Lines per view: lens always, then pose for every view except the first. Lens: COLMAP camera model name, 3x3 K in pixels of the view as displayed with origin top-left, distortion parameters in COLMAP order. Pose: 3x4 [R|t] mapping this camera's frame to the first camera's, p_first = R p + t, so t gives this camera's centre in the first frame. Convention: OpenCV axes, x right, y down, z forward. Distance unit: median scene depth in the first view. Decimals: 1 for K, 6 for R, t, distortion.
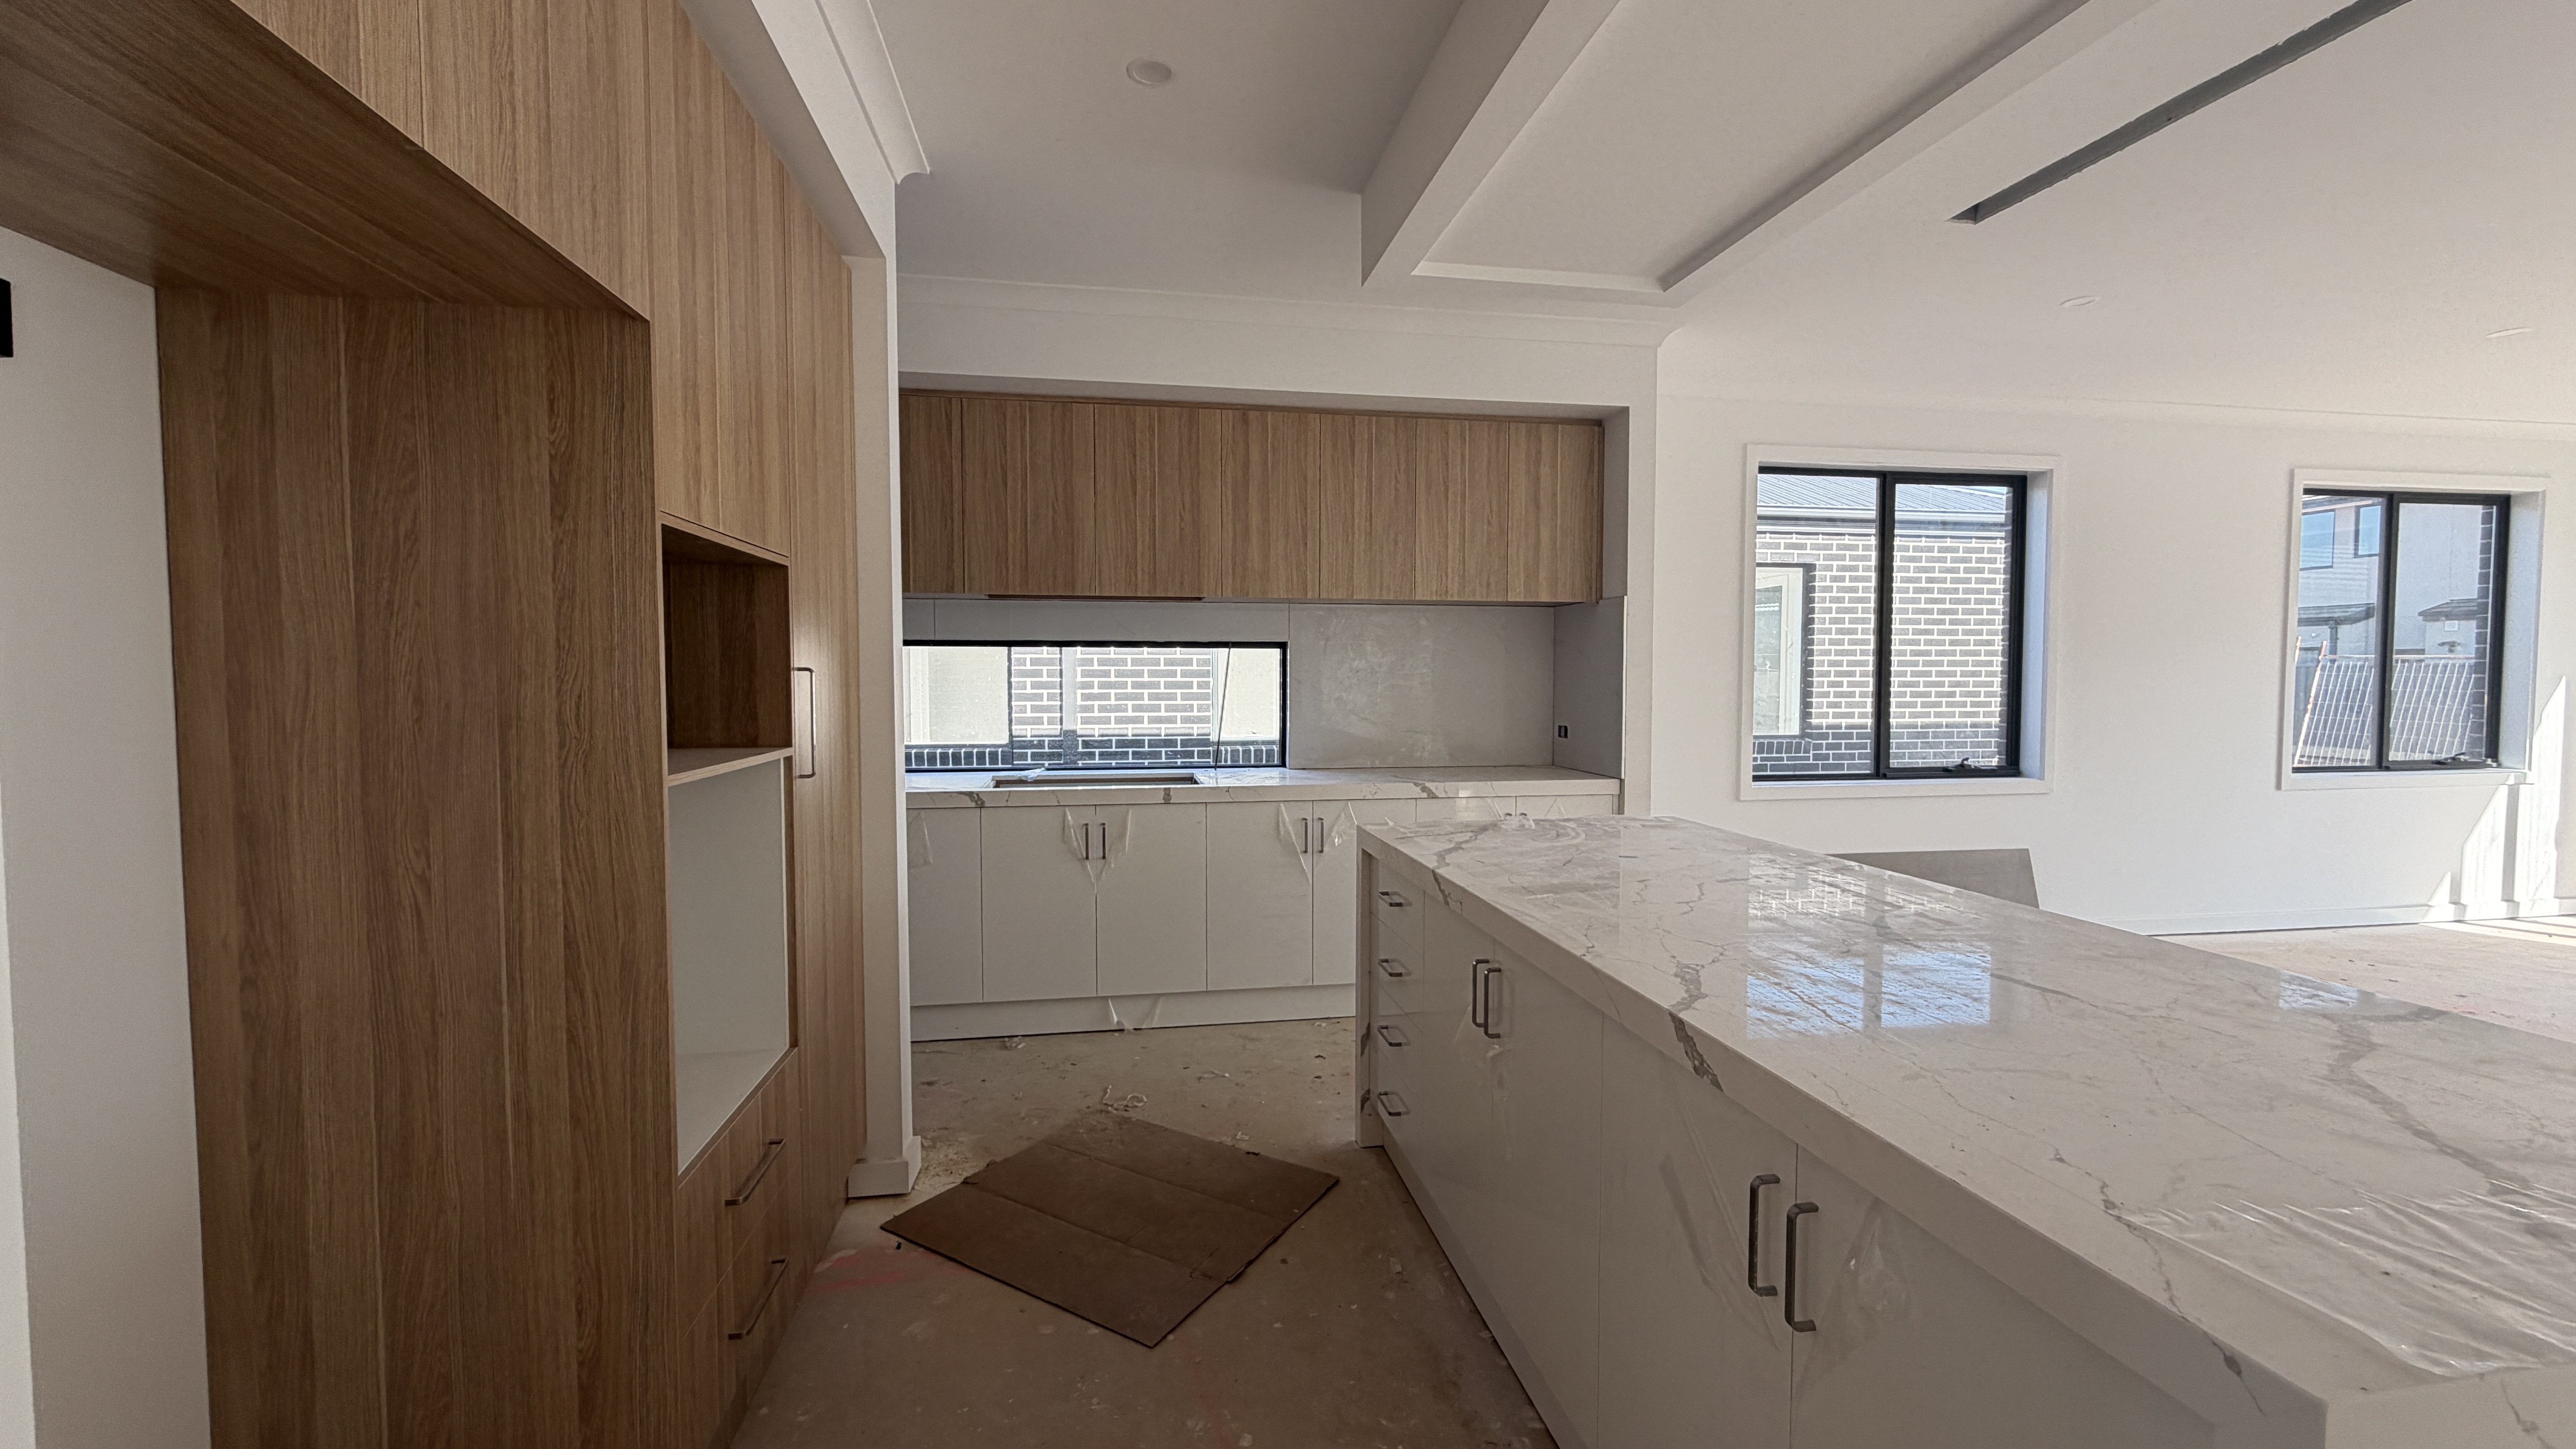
lens RADIAL K [[1028.4, 0, 1284.7], [0, 1028.4, 717.8], [0, 0, 1]] dist [-0.001991, 0.001328]
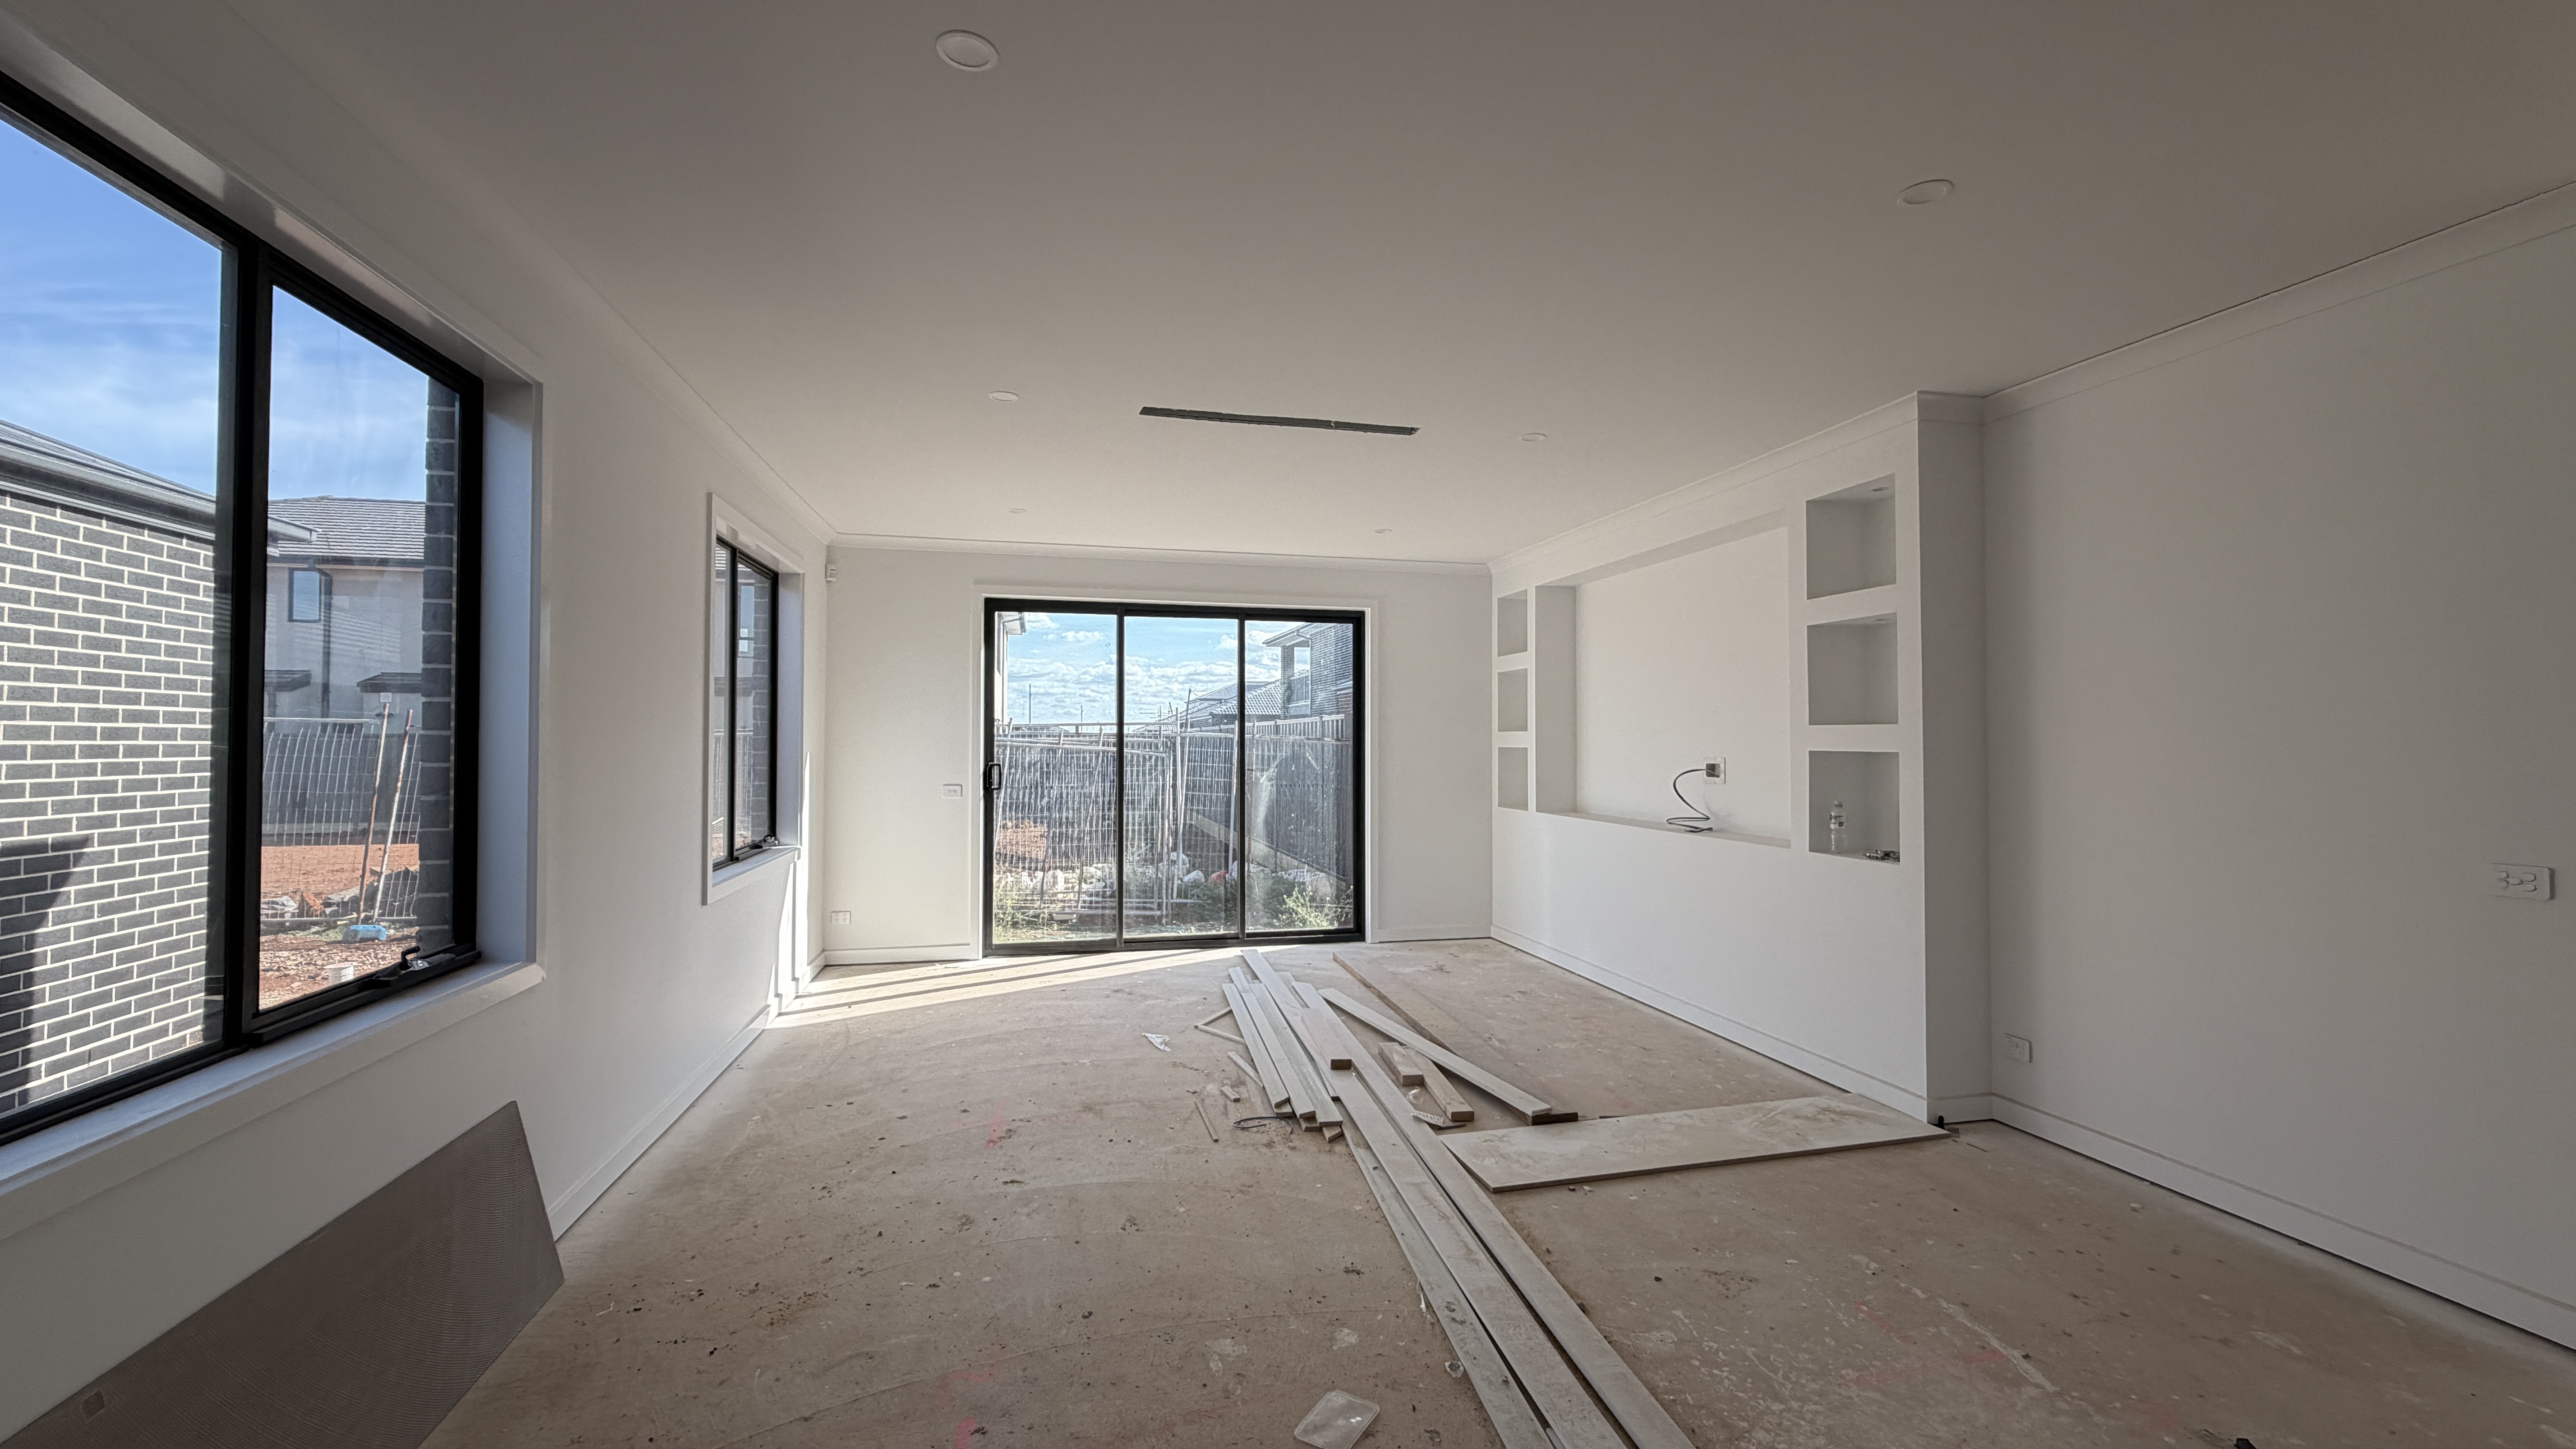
lens RADIAL K [[1028.4, 0, 1276.9], [0, 1028.4, 721.9], [0, 0, 1]] dist [-0.001991, 0.001328]
pose [[-0.049855, 0.018859, 0.998578, 0.242768], [0.041658, 0.998991, -0.016787, -0.048612], [-0.997887, 0.040762, -0.050591, 0.823464]]
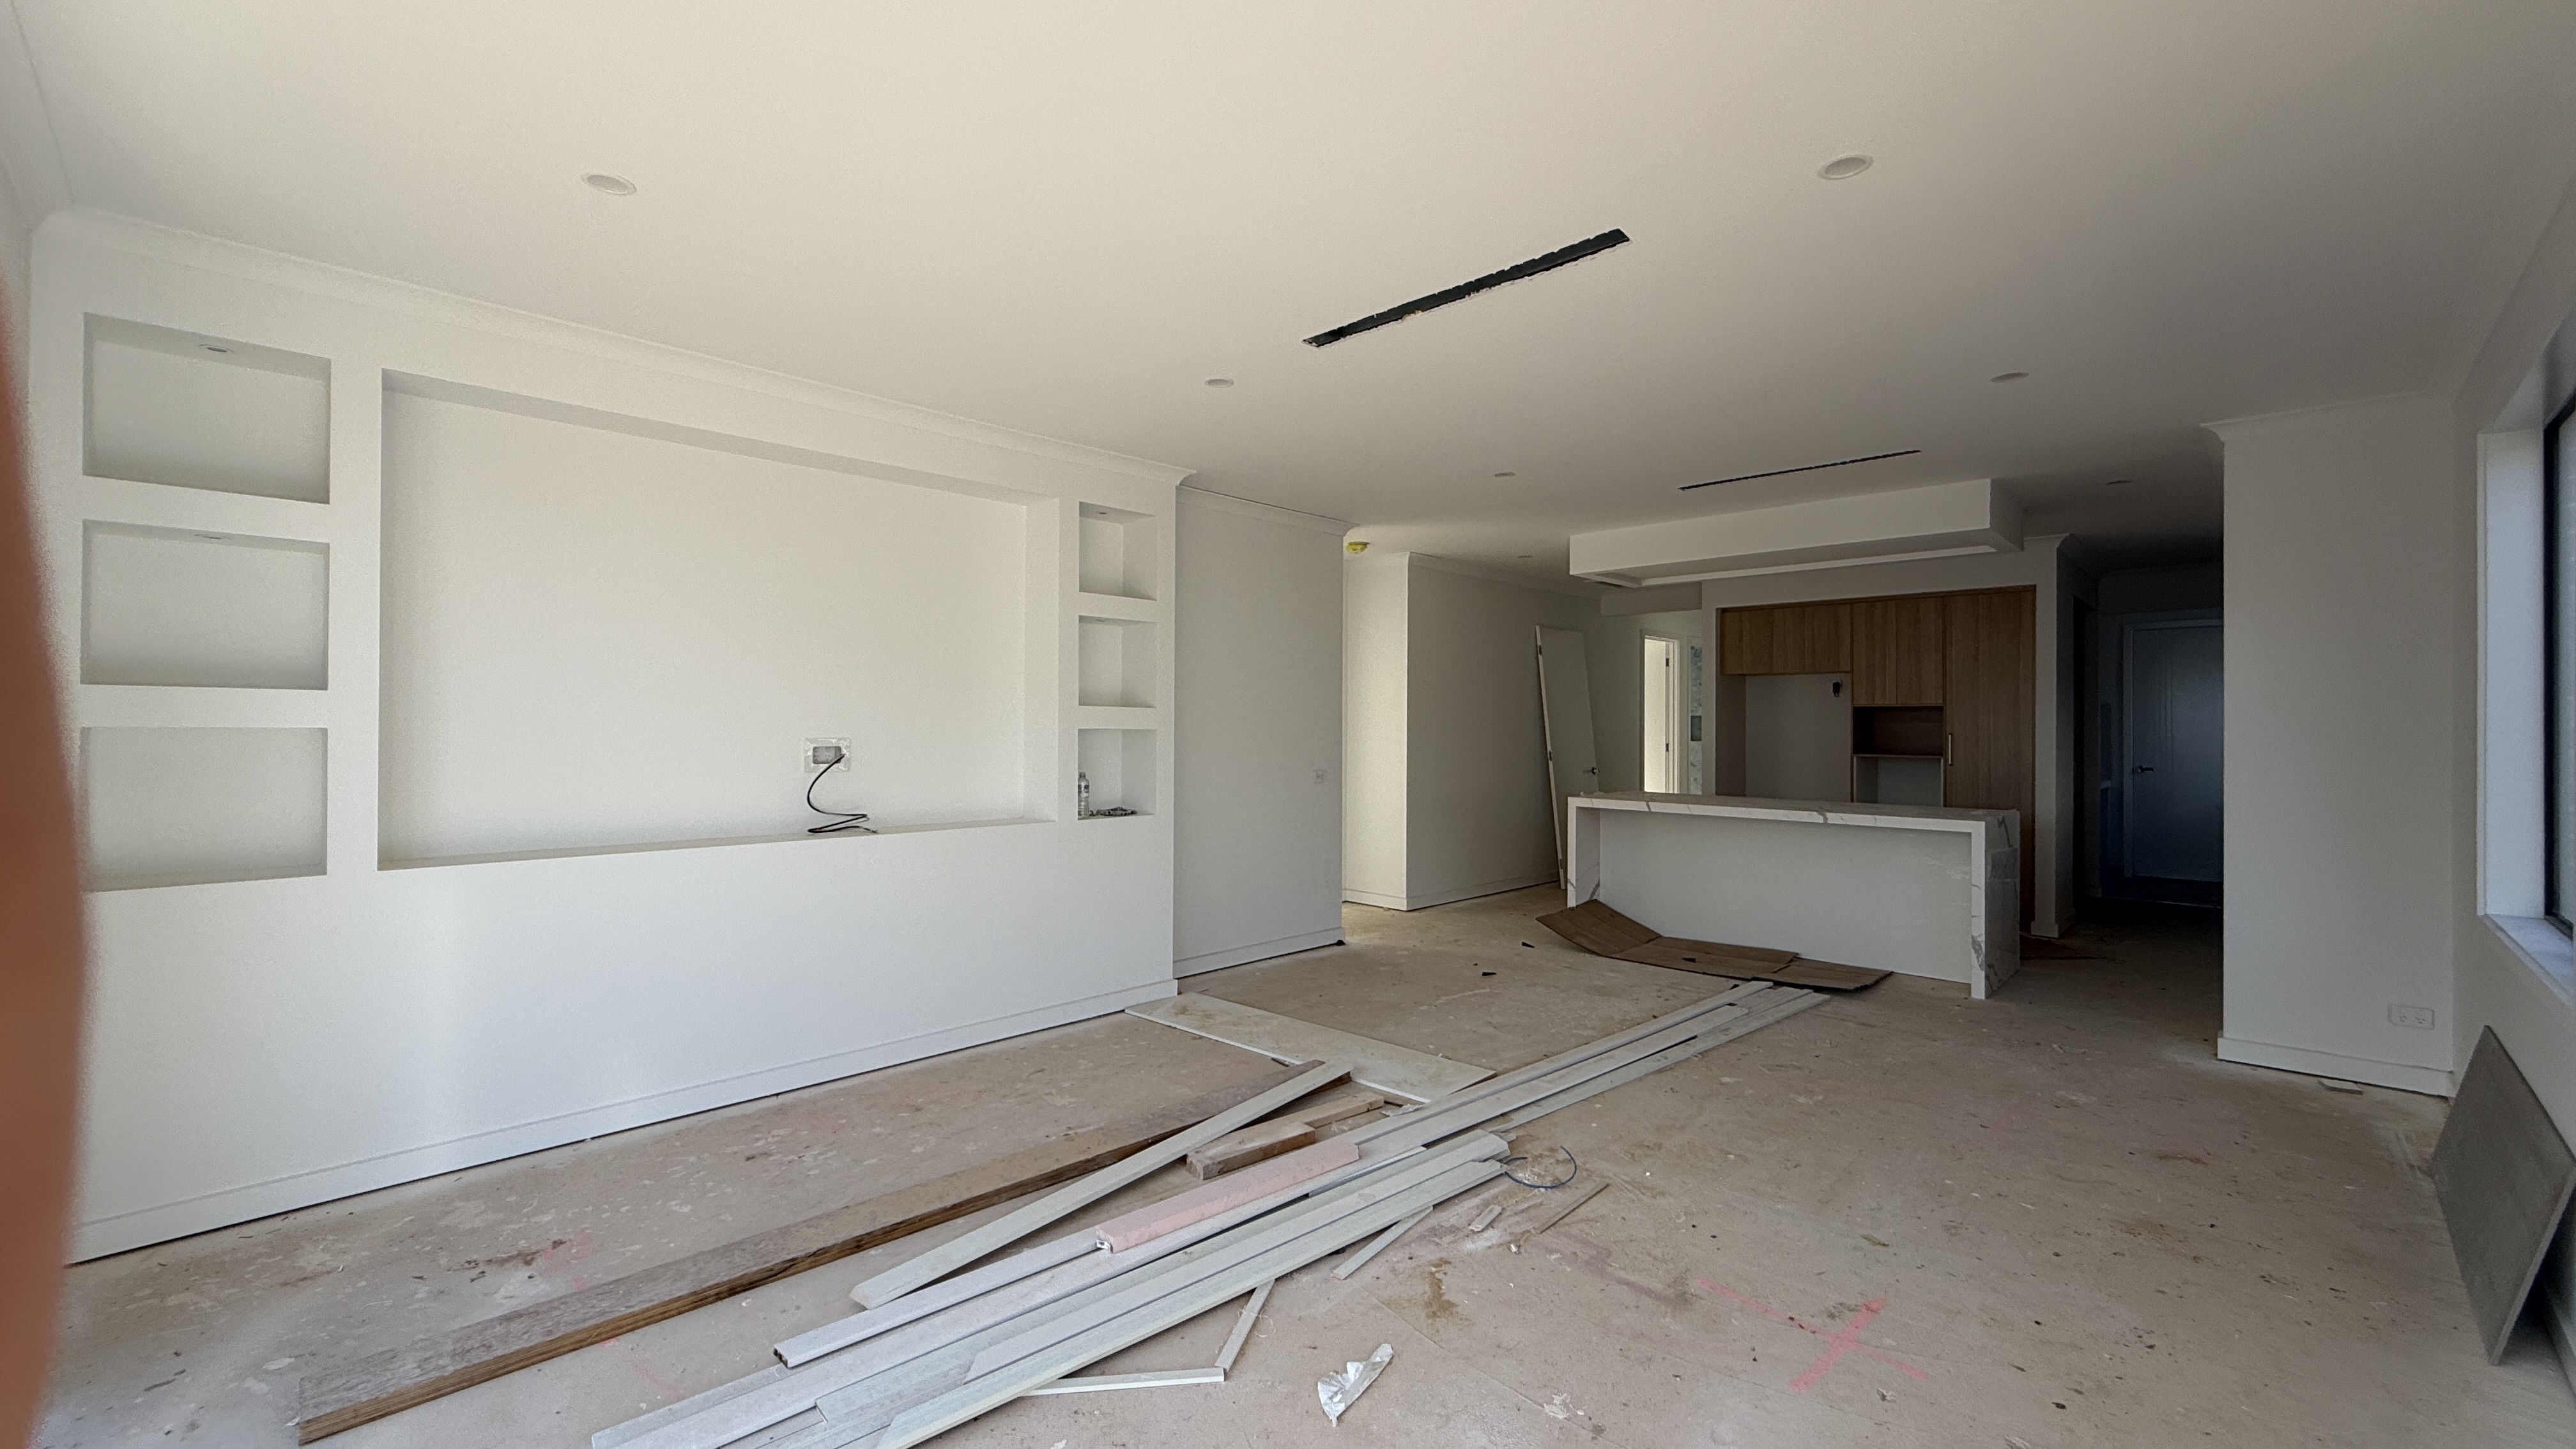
lens RADIAL K [[1028.4, 0, 1280.2], [0, 1028.4, 716.5], [0, 0, 1]] dist [-0.001991, 0.001328]
pose [[-0.813765, -0.009552, -0.581115, 1.802239], [-0.031481, 0.999122, 0.027660, -0.068913], [0.580341, 0.040803, -0.813351, 1.320499]]
